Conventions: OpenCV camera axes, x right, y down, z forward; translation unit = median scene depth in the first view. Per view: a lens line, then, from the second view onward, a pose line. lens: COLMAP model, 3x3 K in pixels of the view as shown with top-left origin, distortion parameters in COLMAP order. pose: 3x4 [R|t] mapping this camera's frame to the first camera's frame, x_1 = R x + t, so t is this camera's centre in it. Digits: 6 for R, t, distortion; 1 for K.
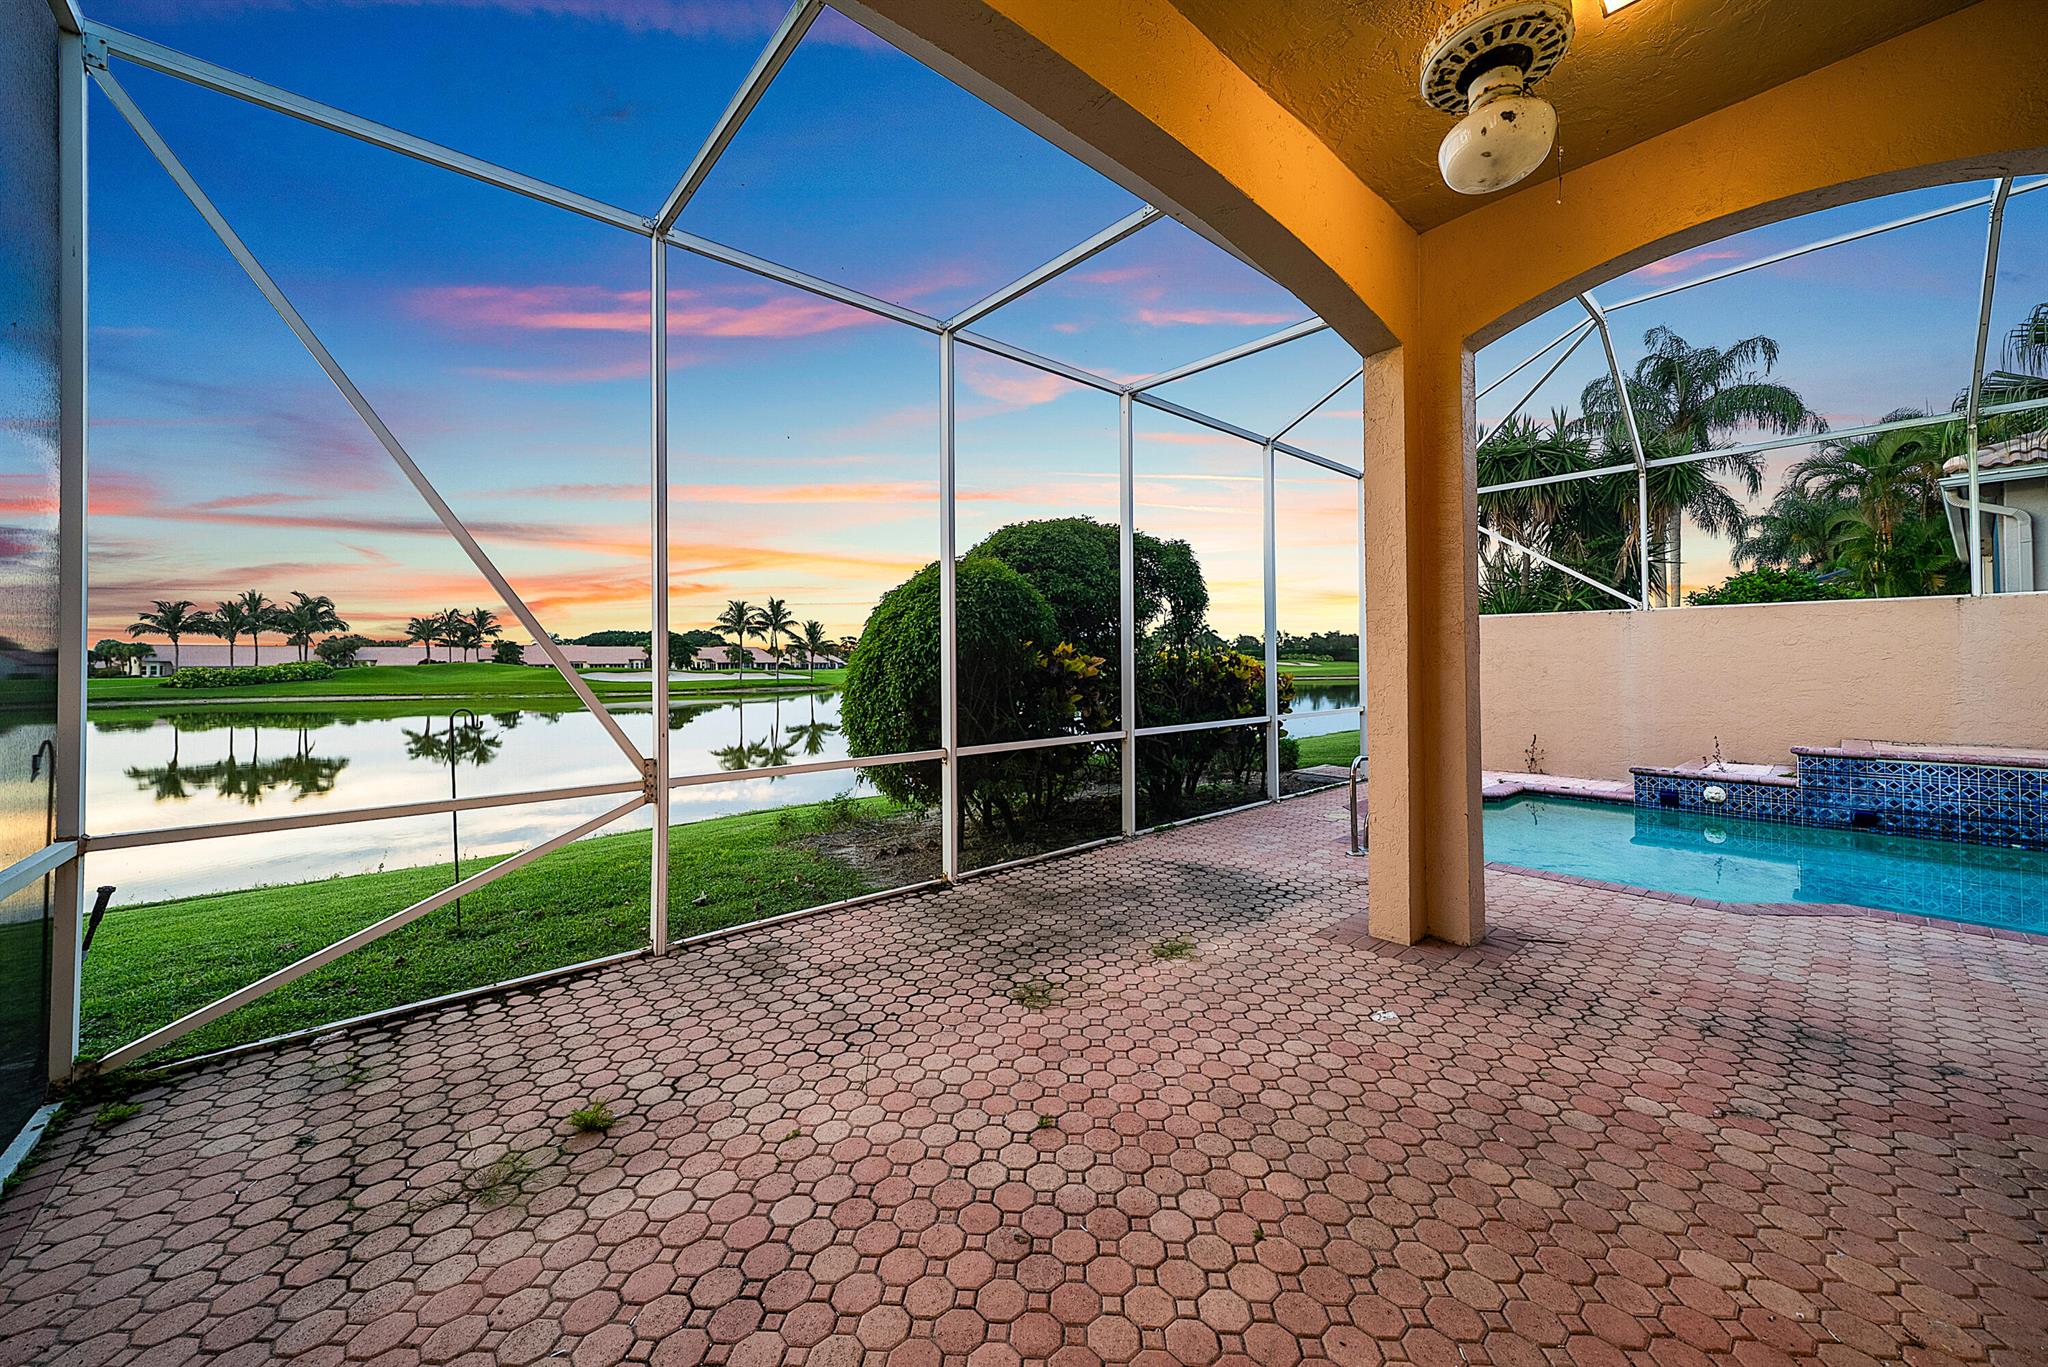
lens RADIAL K [[747.3, 0, 1002.0], [0, 747.3, 649.3], [0, 0, 1]] dist [-0.000289, -0.000137]
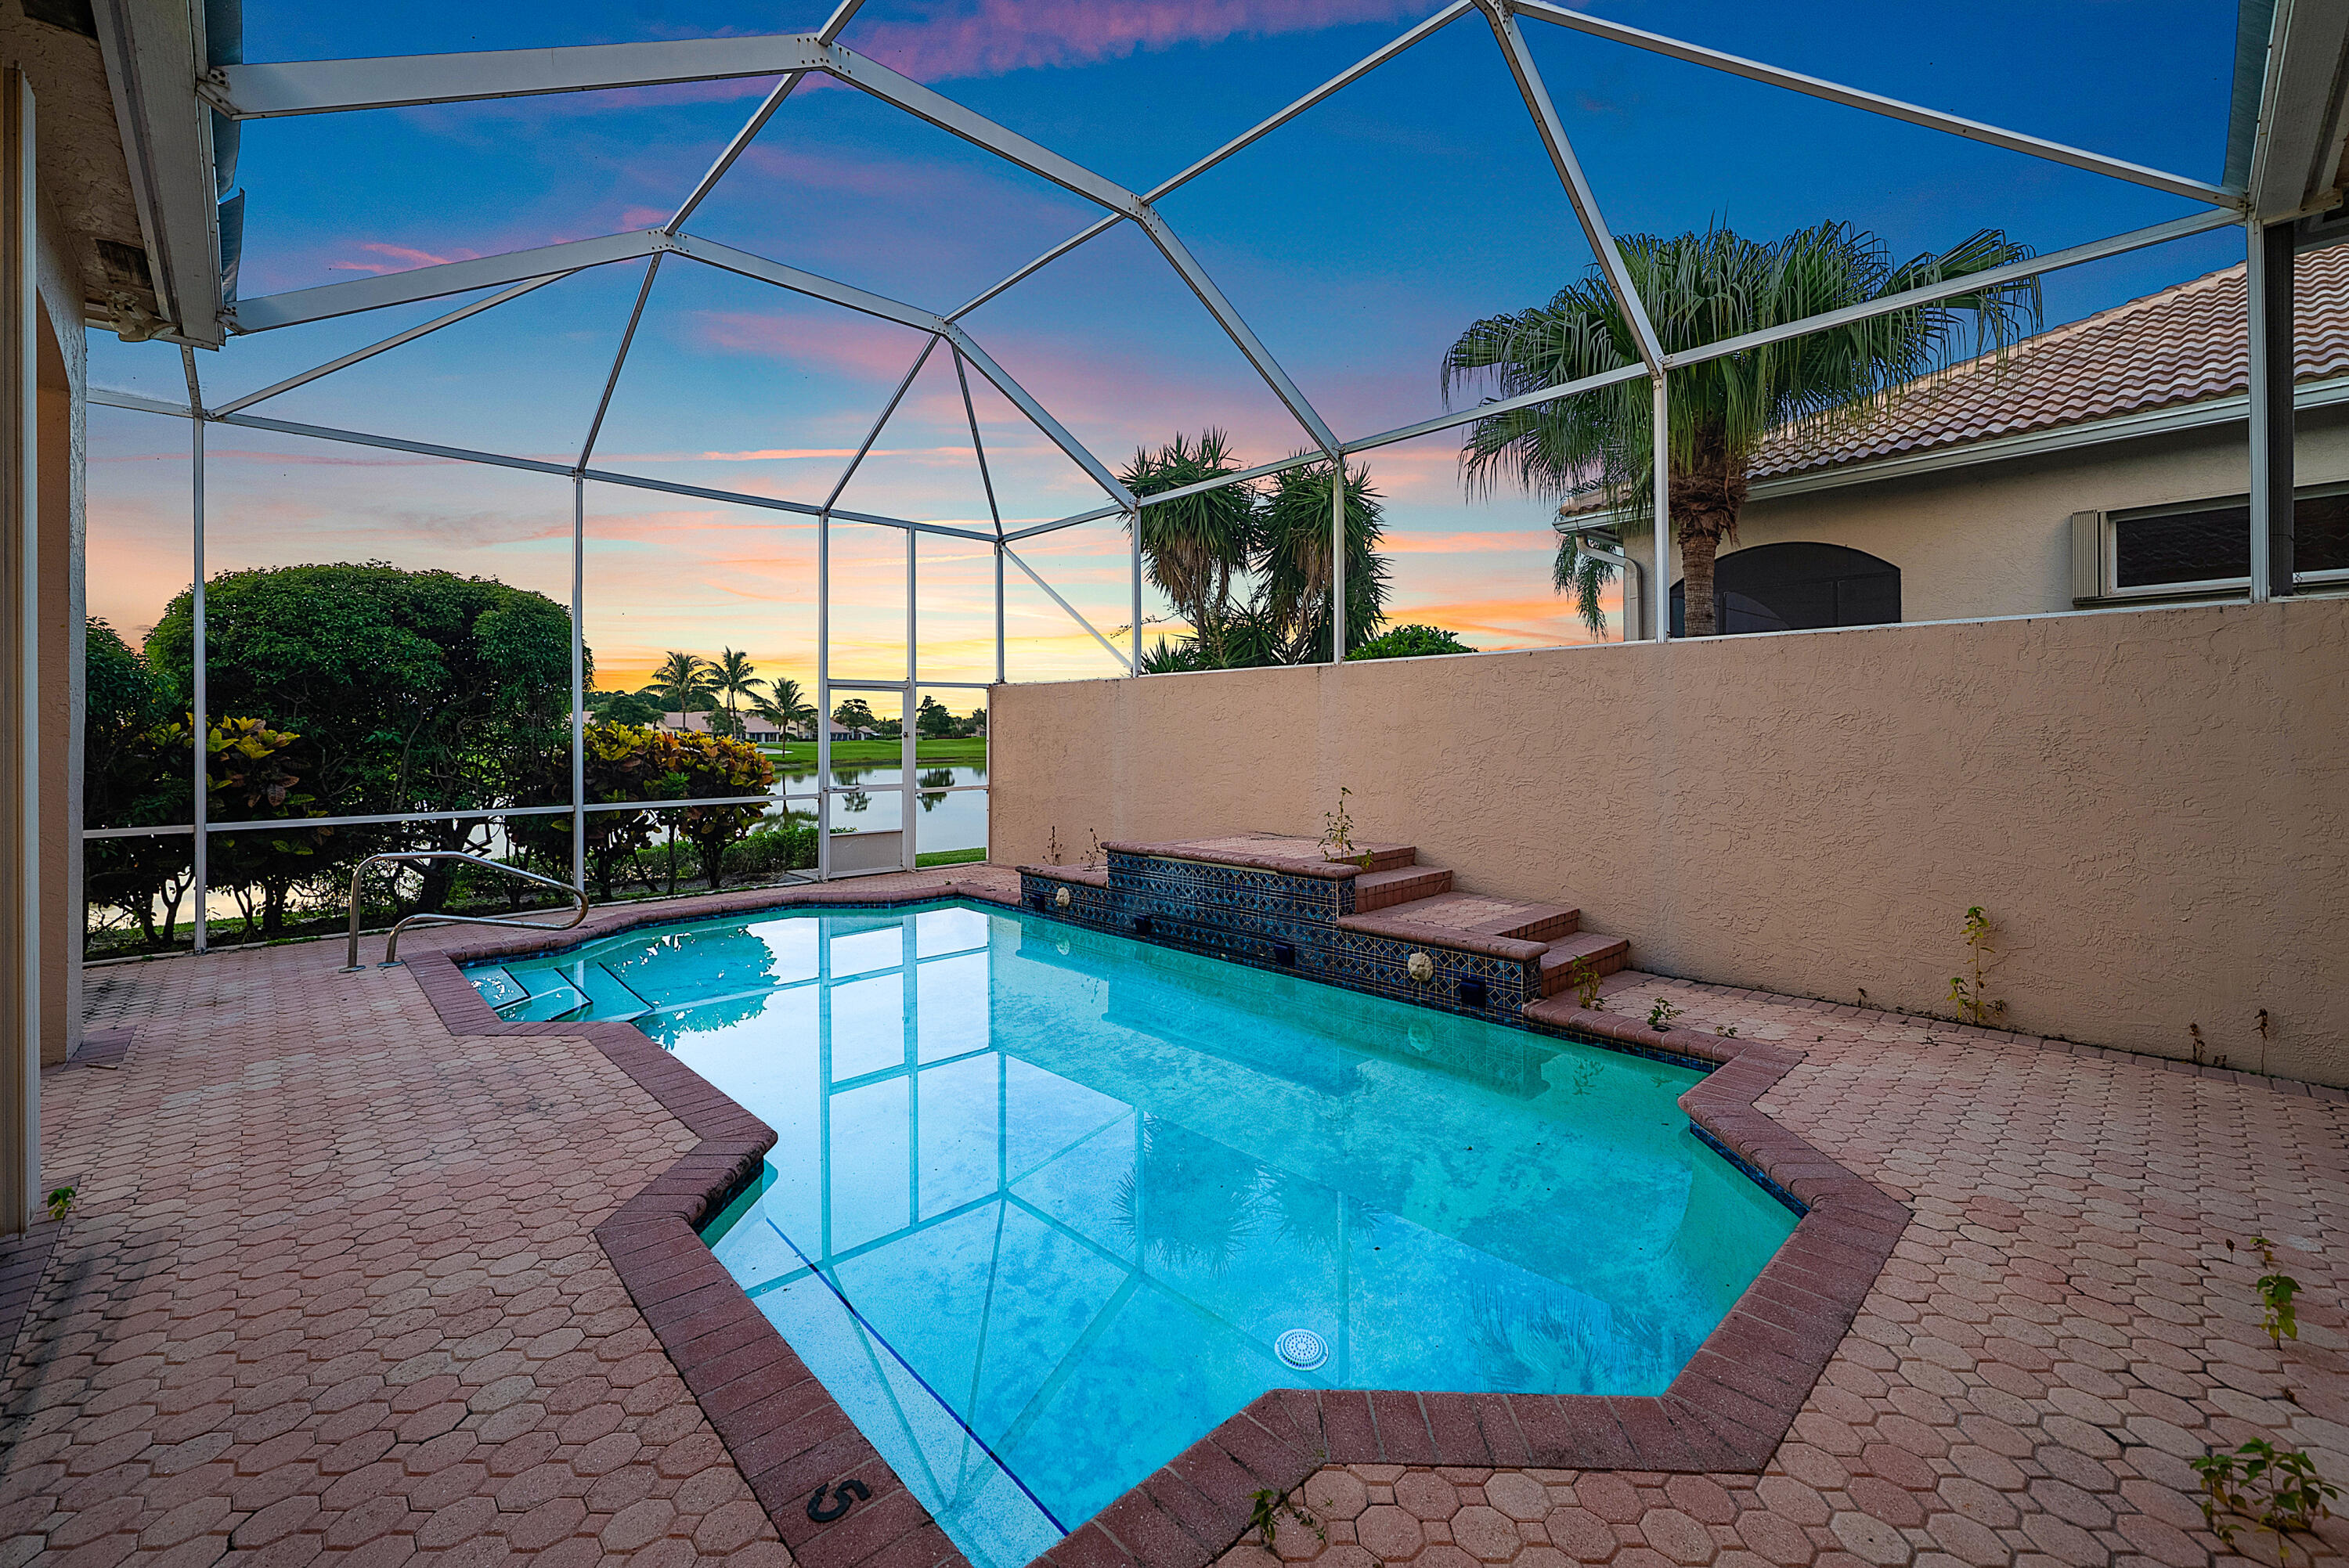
lens RADIAL K [[952.4, 0, 1163.9], [0, 952.4, 741.5], [0, 0, 1]] dist [0.000589, 0.000577]
pose [[0.999118, 0.002704, 0.041898, 0.102208], [-0.003809, 0.999647, 0.026312, -0.000706], [-0.041812, -0.026449, 0.998775, -0.005634]]
